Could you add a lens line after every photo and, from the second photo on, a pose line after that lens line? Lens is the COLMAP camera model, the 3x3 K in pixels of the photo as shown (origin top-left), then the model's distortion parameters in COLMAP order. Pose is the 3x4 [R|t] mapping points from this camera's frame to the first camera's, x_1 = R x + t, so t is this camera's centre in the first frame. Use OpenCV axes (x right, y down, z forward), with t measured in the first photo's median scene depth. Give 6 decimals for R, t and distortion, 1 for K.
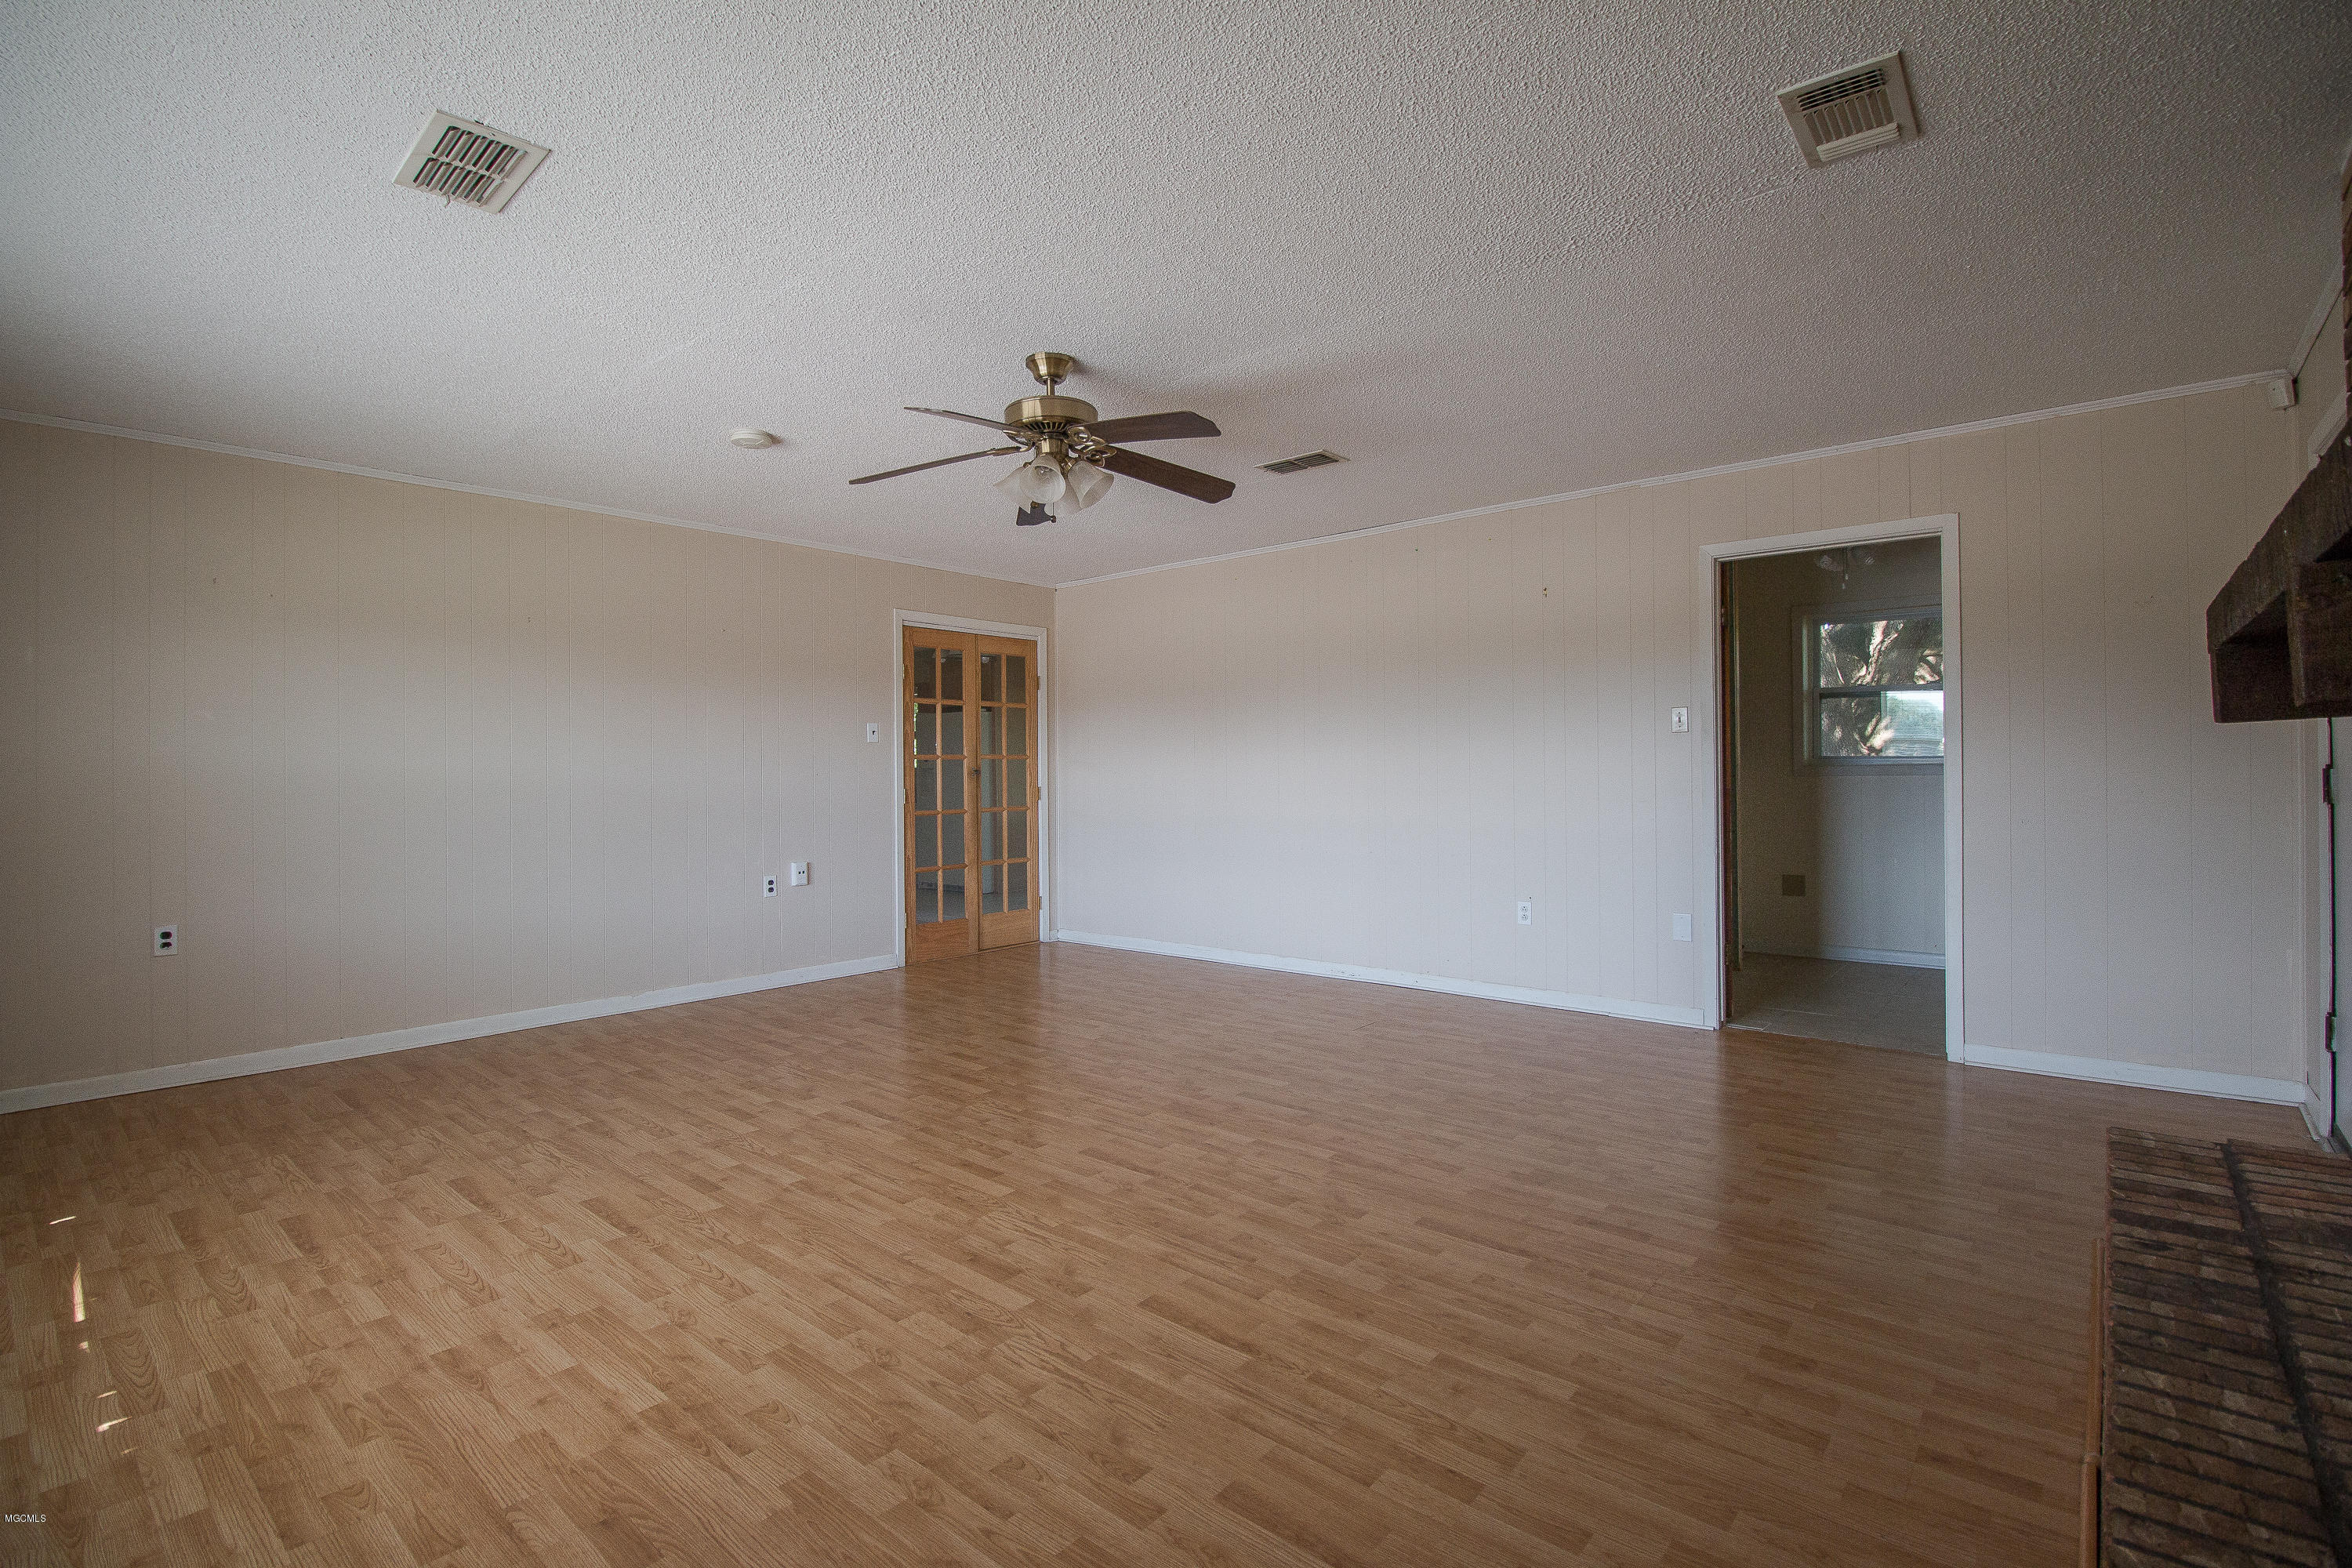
lens RADIAL K [[1098.8, 0, 1162.2], [0, 1098.8, 771.6], [0, 0, 1]] dist [-0.000216, -0.010115]
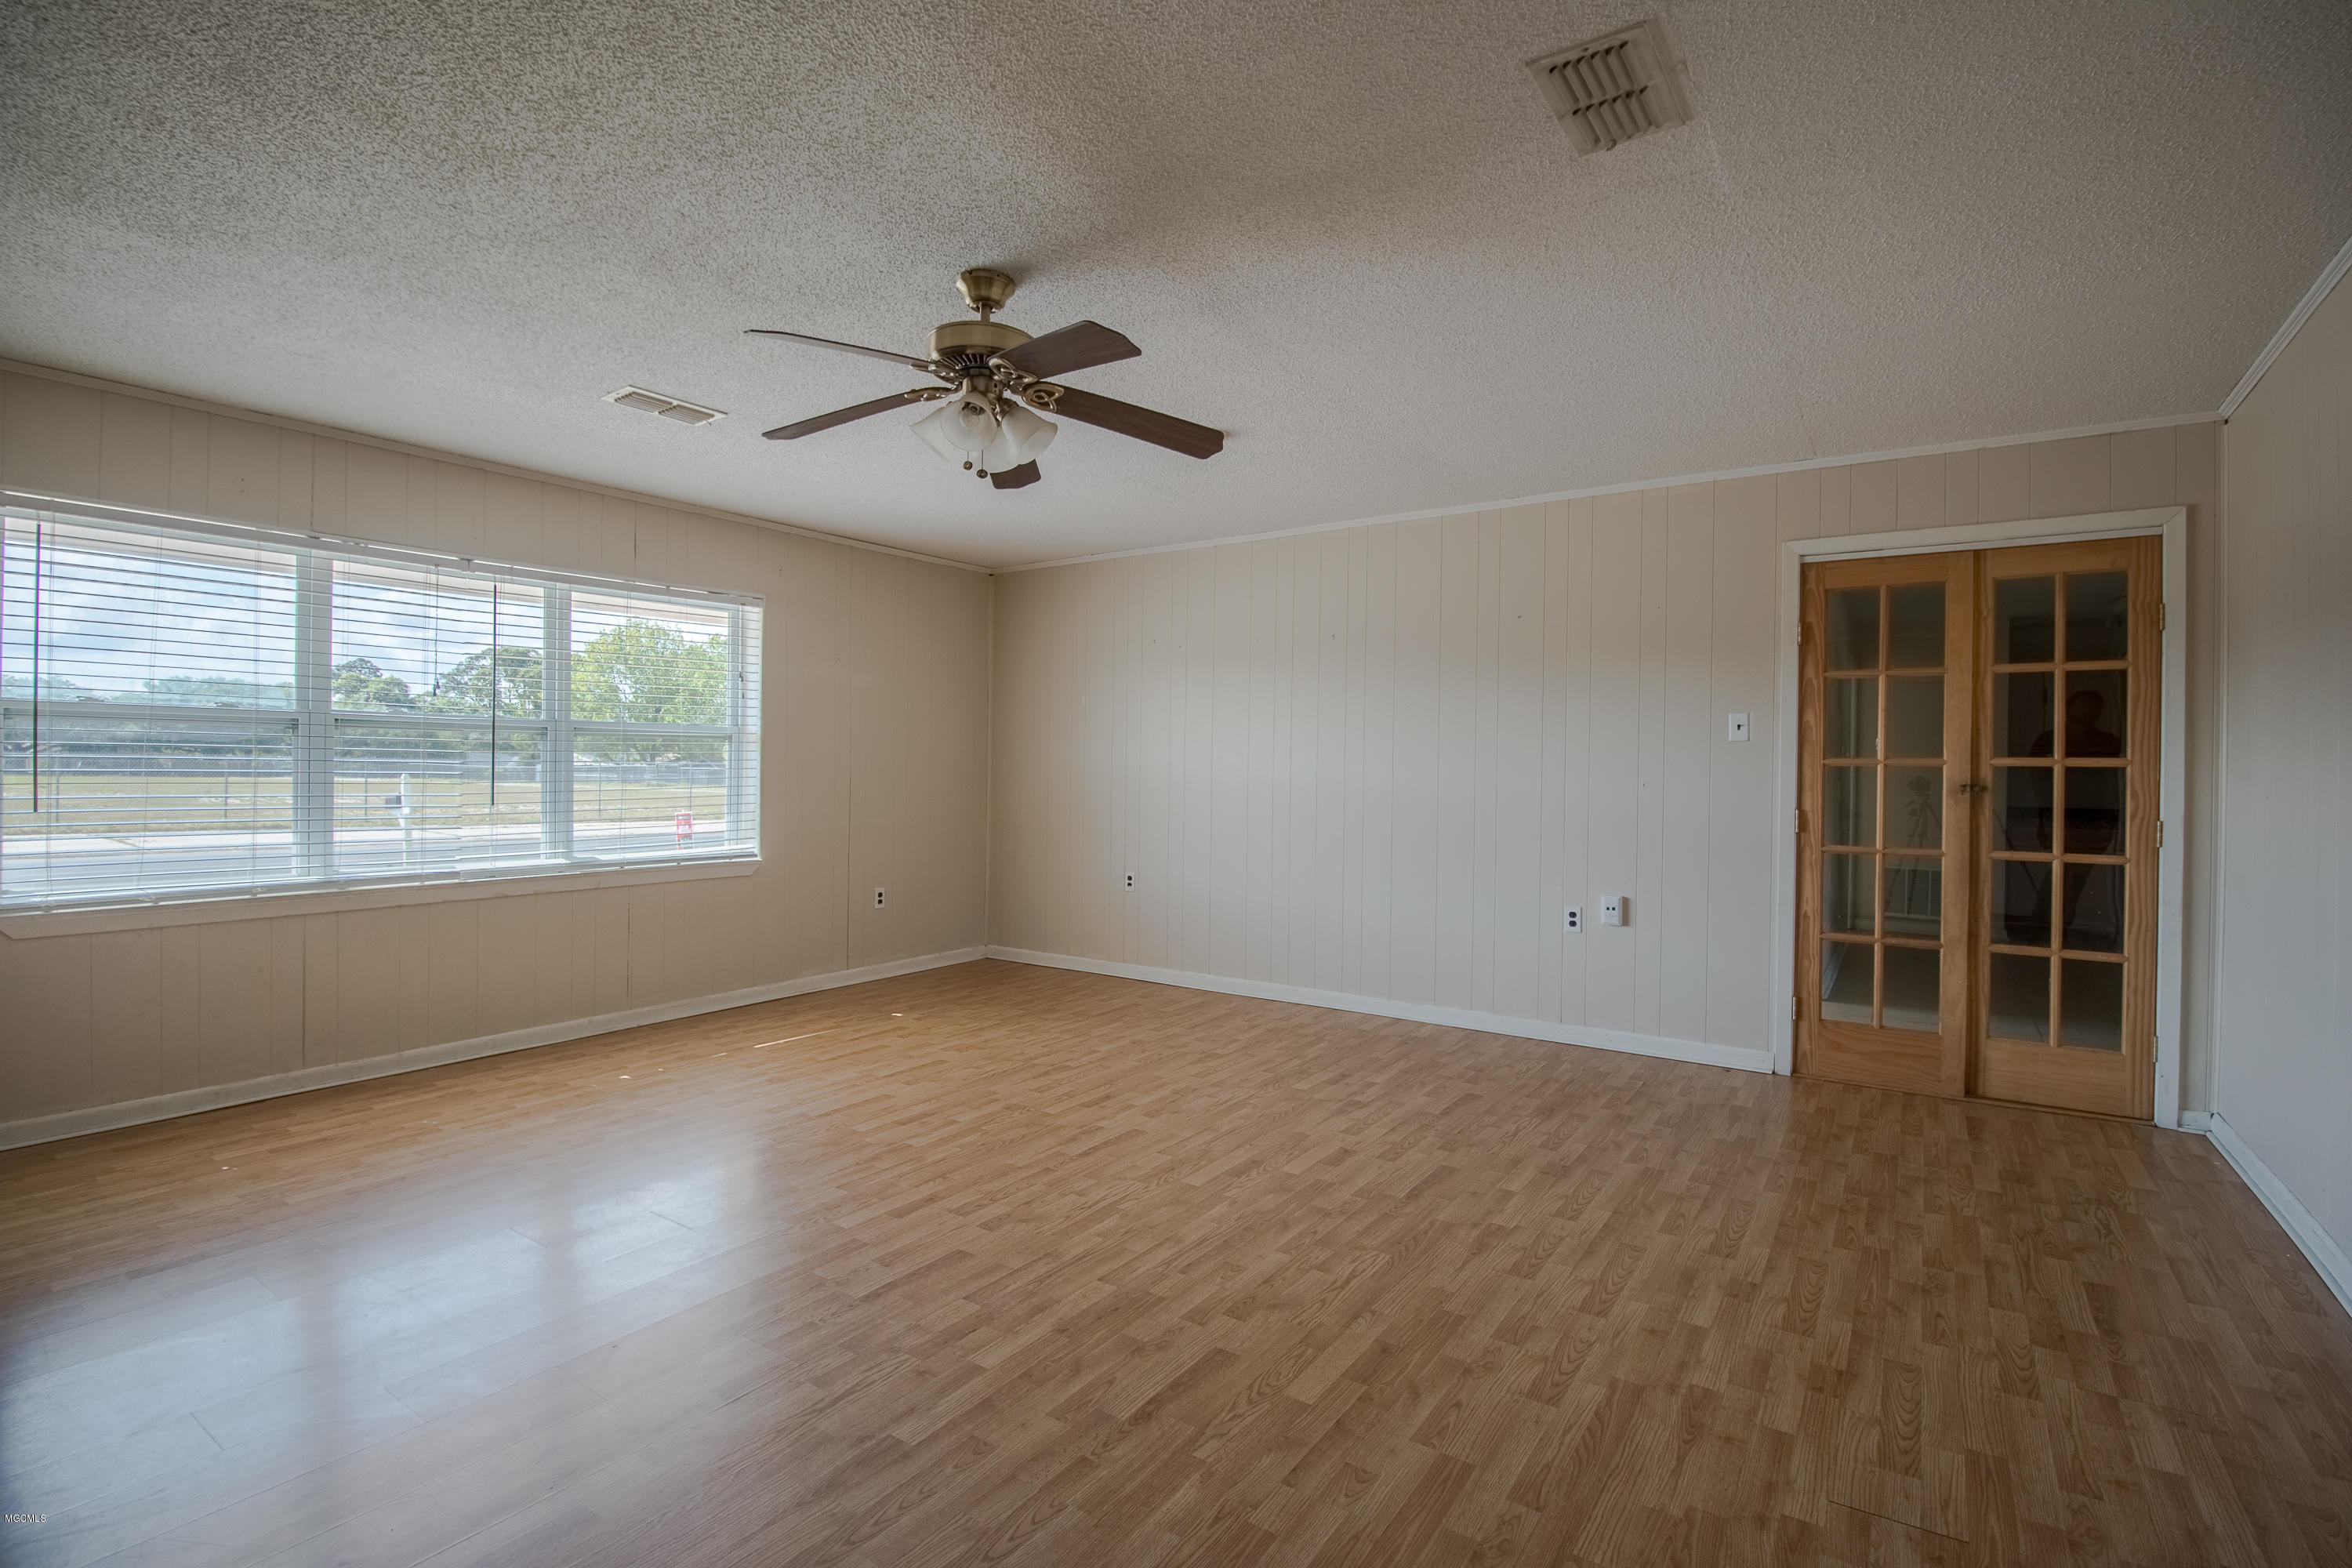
lens RADIAL K [[1098.8, 0, 1162.2], [0, 1098.8, 771.6], [0, 0, 1]] dist [-0.000216, -0.010115]
pose [[0.106289, 0.010639, -0.994278, 0.607557], [-0.013942, 0.999860, 0.009208, -0.012902], [0.994238, 0.012884, 0.106422, 0.866280]]
